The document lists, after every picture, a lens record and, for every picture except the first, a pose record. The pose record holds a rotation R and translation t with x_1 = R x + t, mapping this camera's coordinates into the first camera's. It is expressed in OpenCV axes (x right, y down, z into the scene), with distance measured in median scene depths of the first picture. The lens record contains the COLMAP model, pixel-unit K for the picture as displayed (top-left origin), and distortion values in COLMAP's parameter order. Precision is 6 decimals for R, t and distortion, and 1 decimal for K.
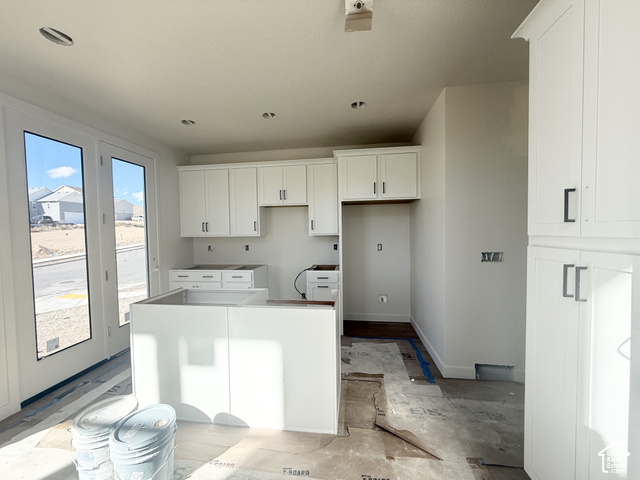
lens RADIAL K [[256.0, 0, 318.3], [0, 256.0, 241.5], [0, 0, 1]] dist [0.002581, 0.000105]
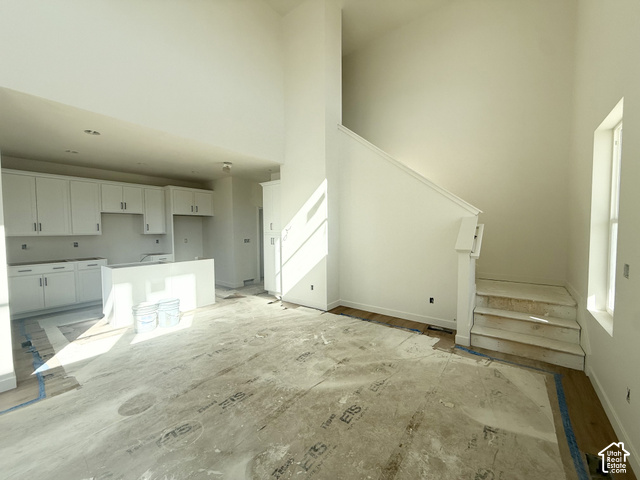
lens RADIAL K [[256.0, 0, 320.2], [0, 256.0, 241.2], [0, 0, 1]] dist [0.002581, 0.000105]
pose [[0.497591, -0.028722, 0.866936, -0.854511], [0.031542, 0.999390, 0.015006, 0.029965], [-0.866838, 0.019878, 0.498194, -0.686408]]
